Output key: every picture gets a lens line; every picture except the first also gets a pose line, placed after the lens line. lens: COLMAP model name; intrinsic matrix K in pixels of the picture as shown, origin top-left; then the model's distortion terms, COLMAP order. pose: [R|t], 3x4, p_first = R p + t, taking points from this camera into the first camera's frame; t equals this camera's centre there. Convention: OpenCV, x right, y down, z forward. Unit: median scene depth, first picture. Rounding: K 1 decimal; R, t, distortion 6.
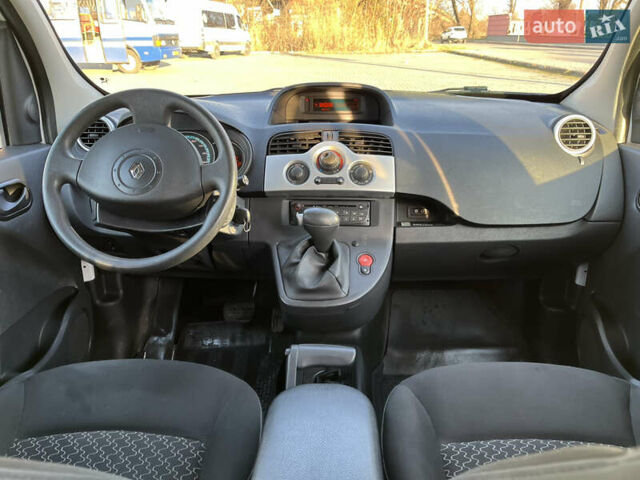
lens RADIAL K [[487.8, 0, 320.0], [0, 487.8, 240.0], [0, 0, 1]] dist [0.089204, -0.123556]
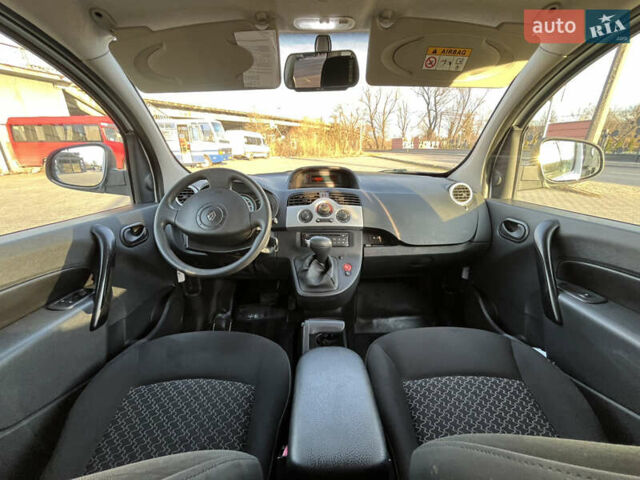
lens RADIAL K [[262.0, 0, 316.1], [0, 262.0, 238.4], [0, 0, 1]] dist [-0.000308, -0.000013]
pose [[0.999254, -0.014921, 0.035615, -0.042304], [0.017147, 0.997863, -0.063044, -0.002337], [-0.034599, 0.063607, 0.997375, 0.093433]]
